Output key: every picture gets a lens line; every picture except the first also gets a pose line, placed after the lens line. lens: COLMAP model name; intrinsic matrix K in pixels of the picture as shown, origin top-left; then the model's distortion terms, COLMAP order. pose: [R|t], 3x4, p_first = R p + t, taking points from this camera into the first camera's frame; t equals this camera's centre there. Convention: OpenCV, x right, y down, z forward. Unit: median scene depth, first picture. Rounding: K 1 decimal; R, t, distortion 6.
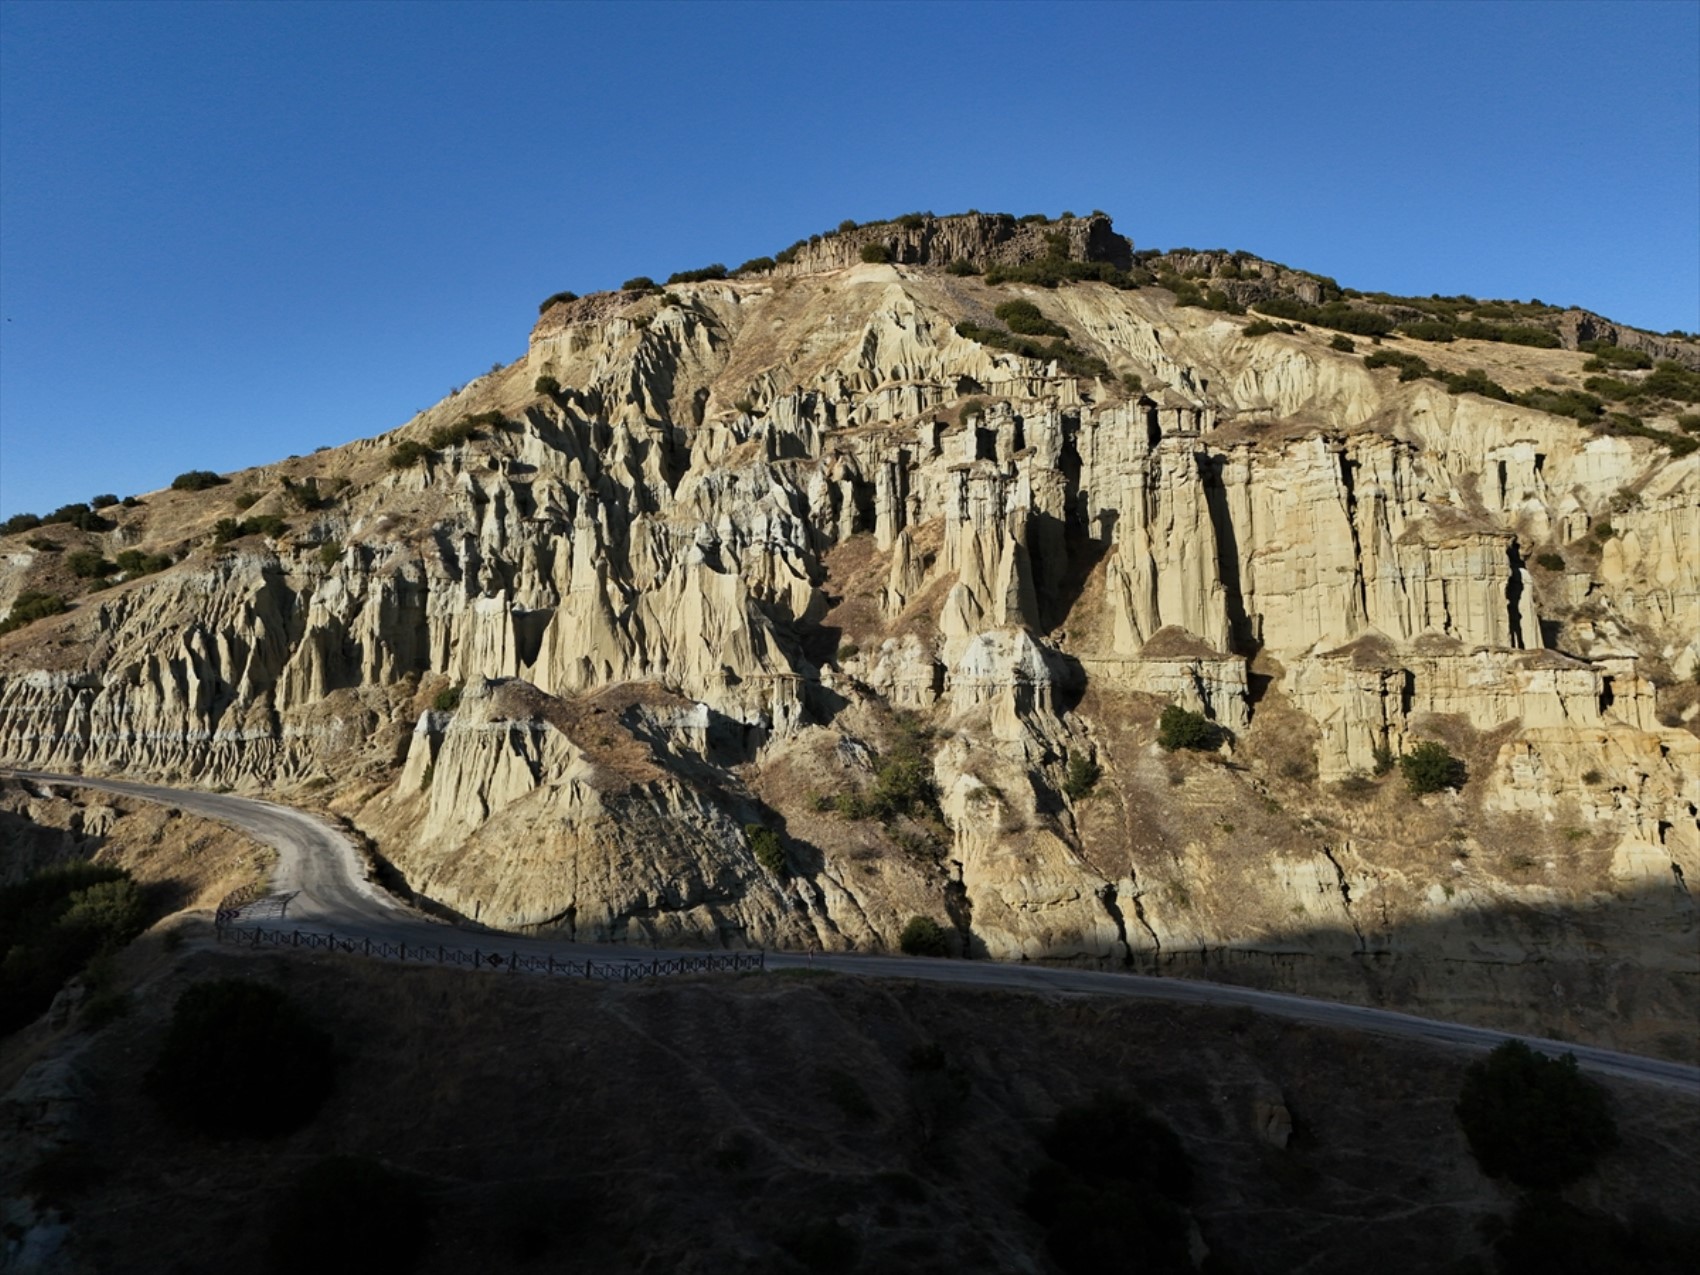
lens RADIAL K [[1257.7, 0, 848.3], [0, 1257.7, 649.4], [0, 0, 1]] dist [0.098749, -0.121447]
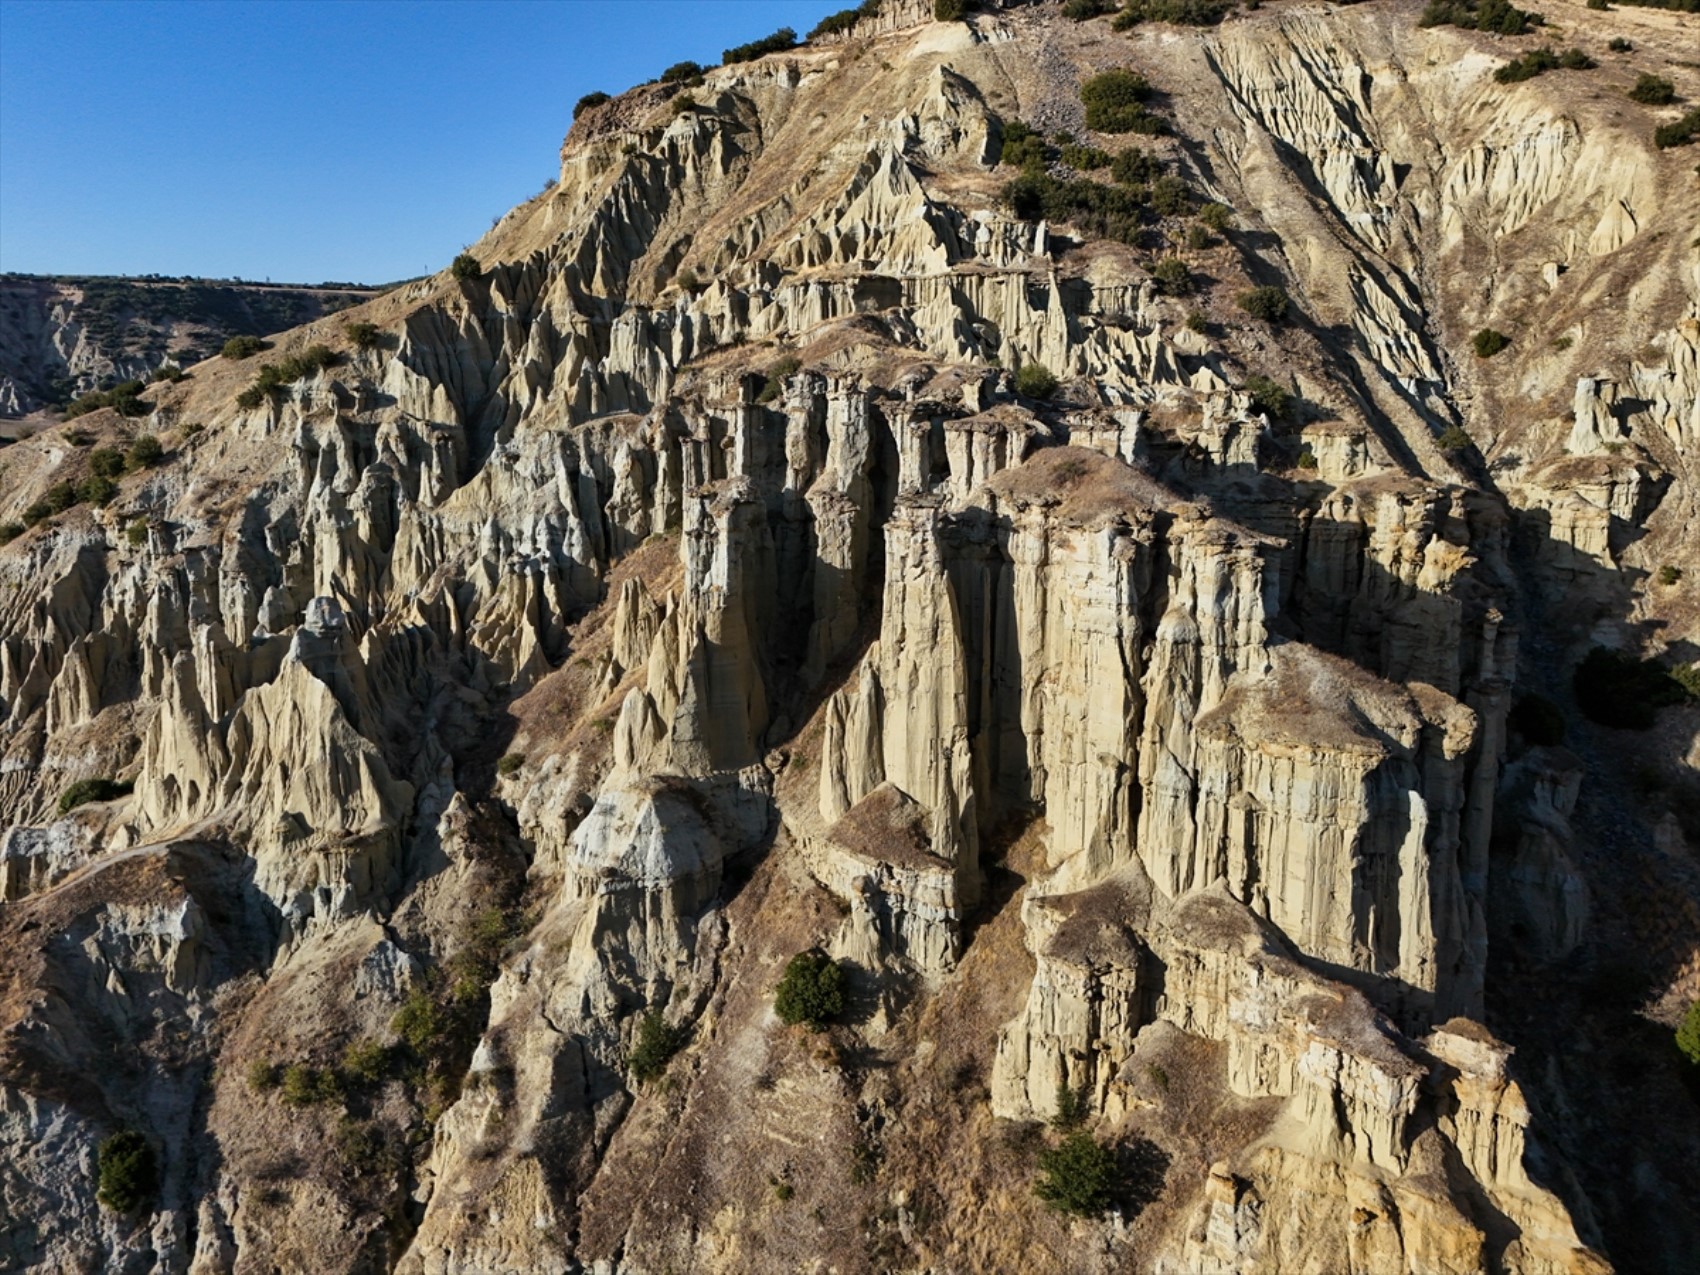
lens RADIAL K [[1257.3, 0, 850.0], [0, 1257.3, 637.5], [0, 0, 1]] dist [0.073667, -0.070395]
pose [[0.940990, 0.067115, -0.331713, 0.385969], [0.018535, 0.968449, 0.248523, -0.225734], [0.337927, -0.240006, 0.910056, 0.337364]]
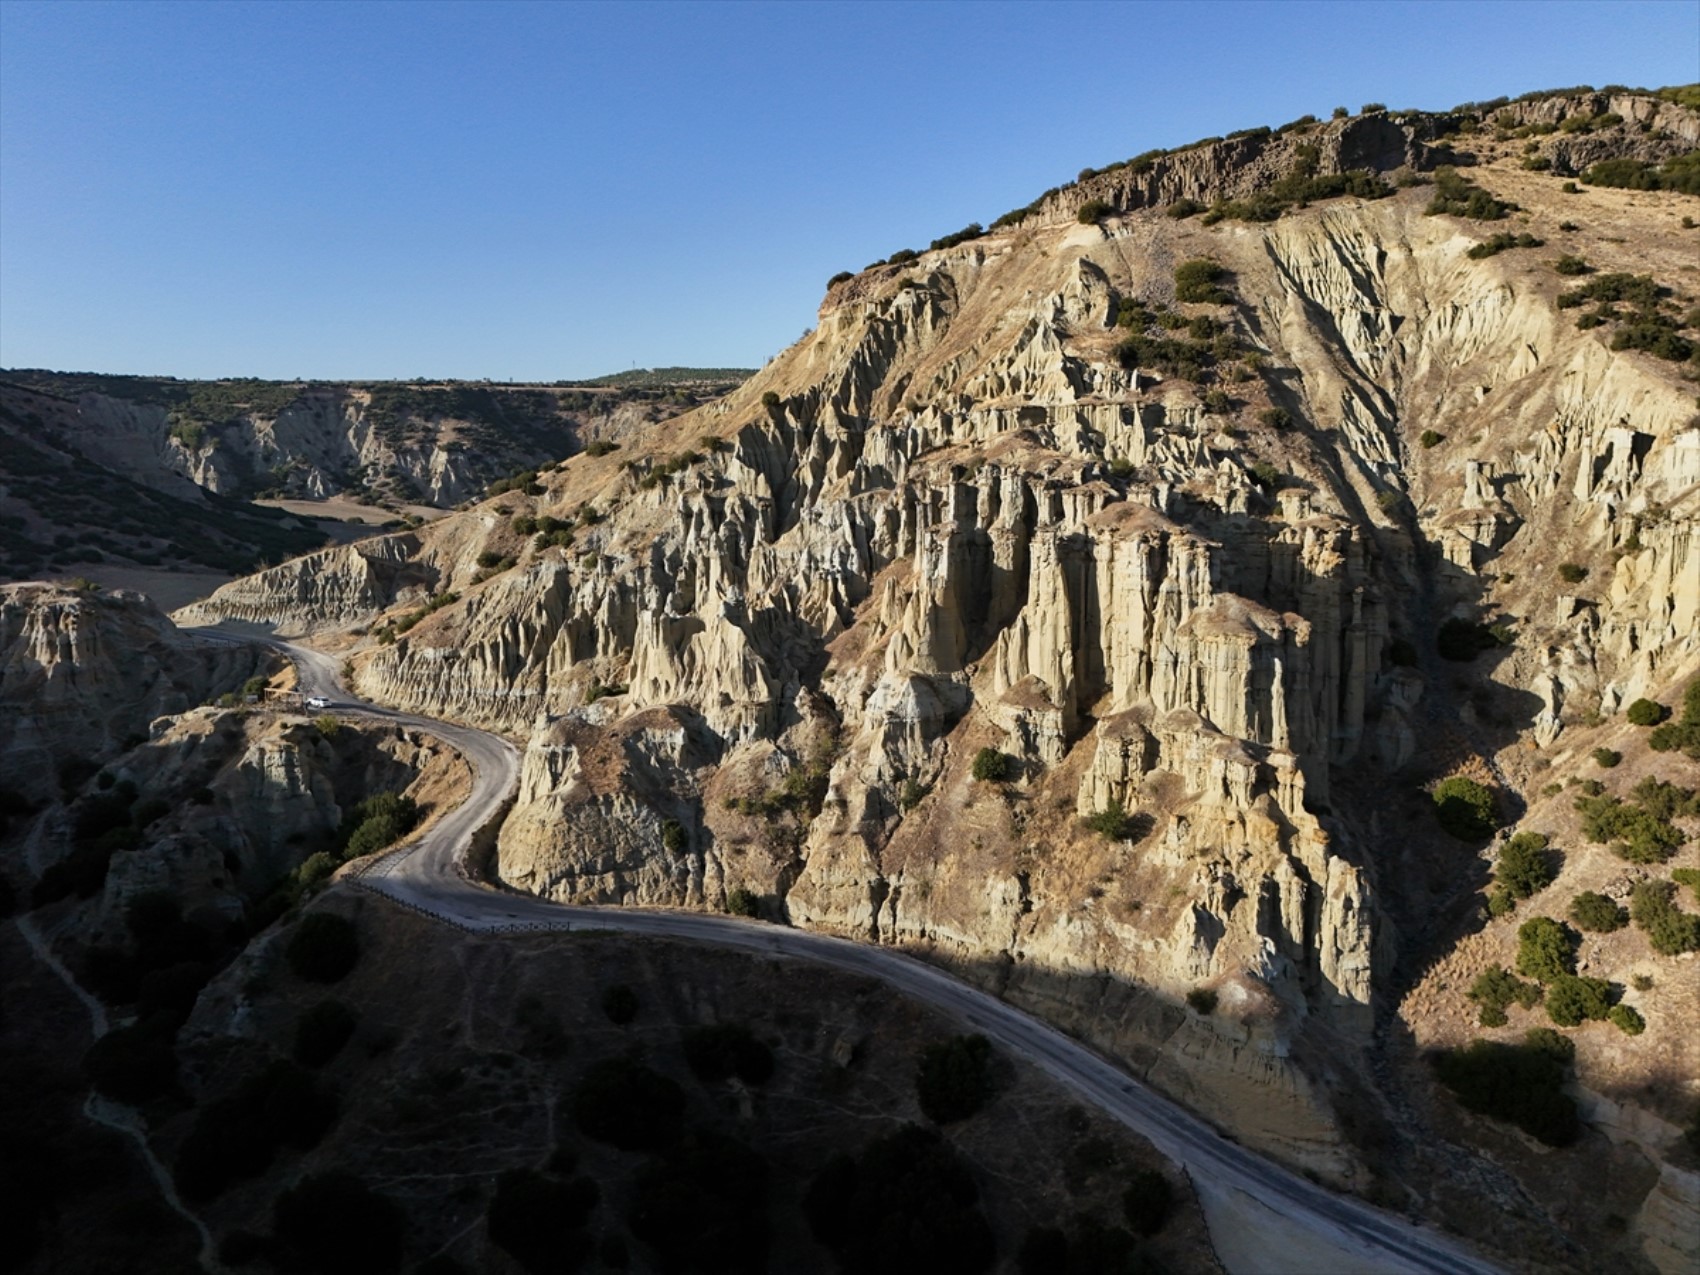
lens RADIAL K [[1257.7, 0, 848.3], [0, 1257.7, 649.4], [0, 0, 1]] dist [0.098749, -0.121447]
pose [[0.886772, 0.058181, -0.458531, 0.587975], [0.036047, 0.980319, 0.194100, -0.263944], [0.460800, -0.188651, 0.867222, -0.200083]]
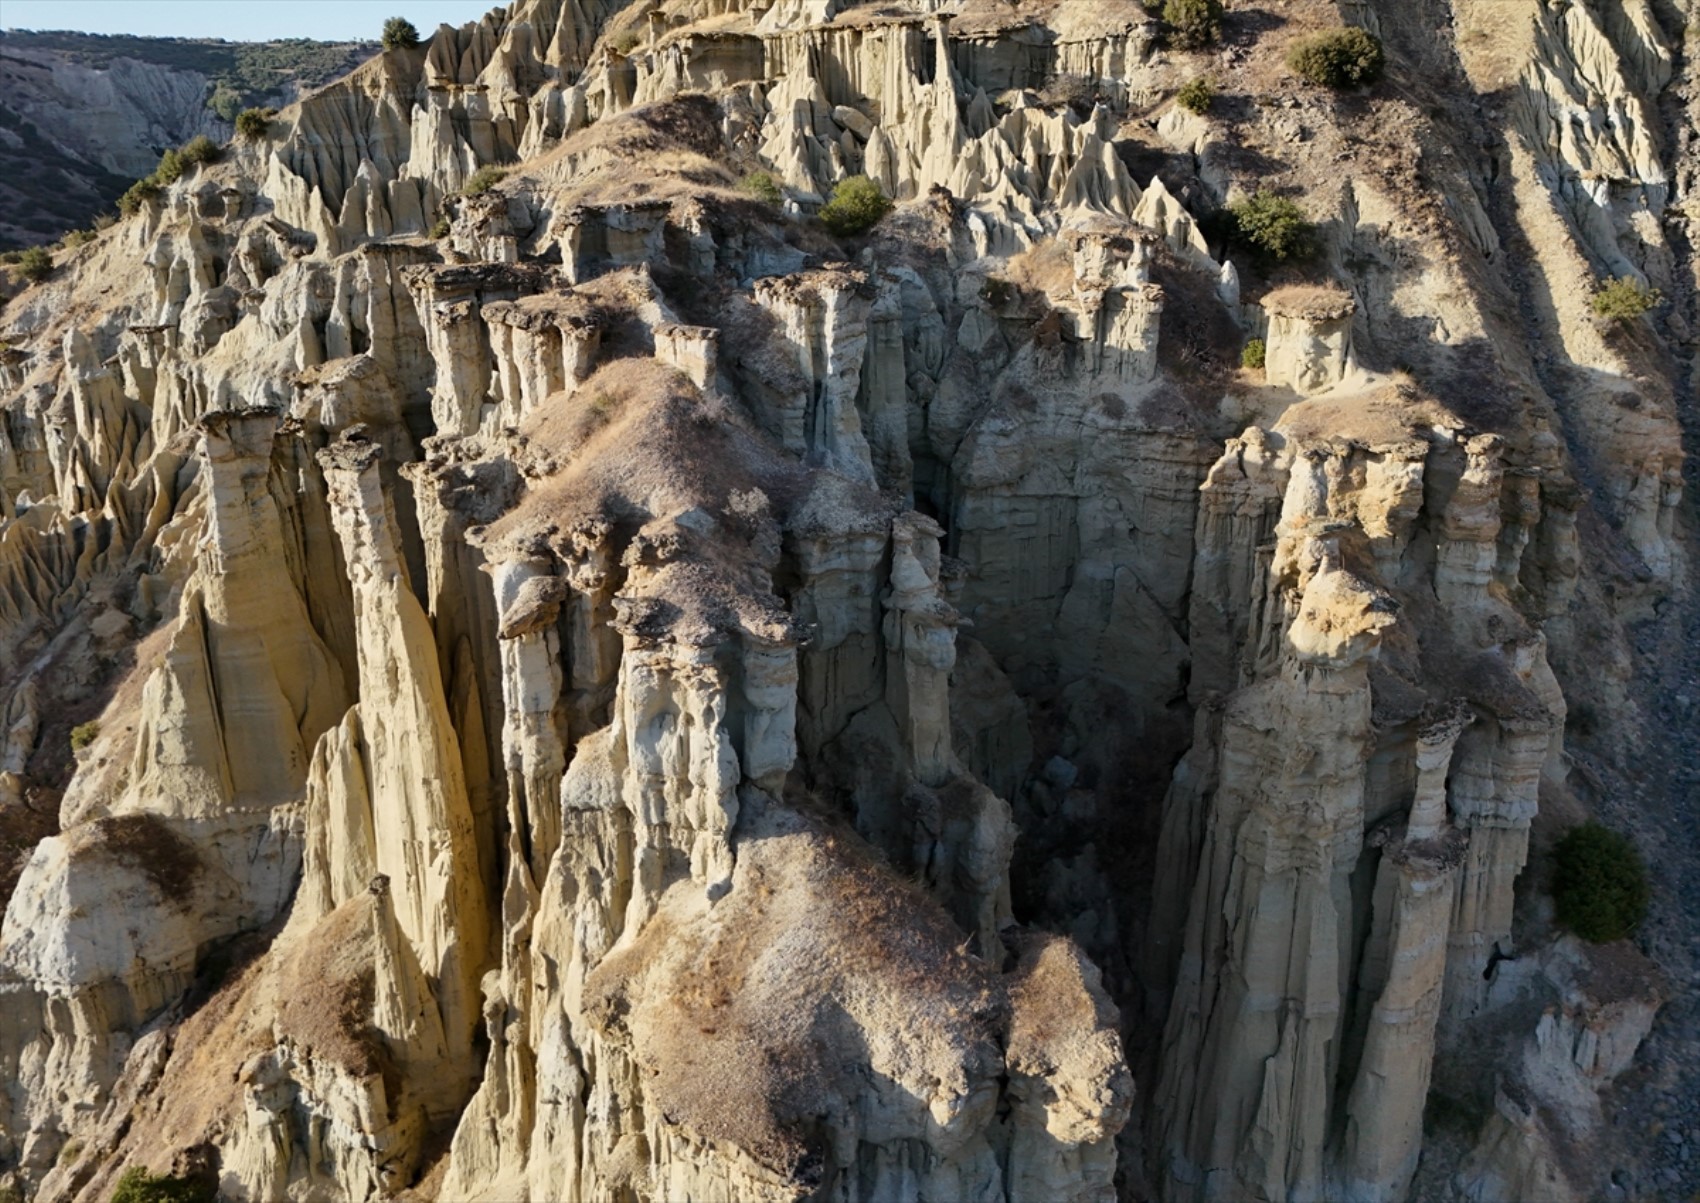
lens RADIAL K [[1254.6, 0, 854.5], [0, 1254.6, 565.9], [0, 0, 1]] dist [0.075516, -0.069389]
pose [[0.812970, 0.176996, -0.554755, 0.516891], [0.046037, 0.930168, 0.364237, -0.231728], [0.580484, -0.321653, 0.748050, 0.688543]]
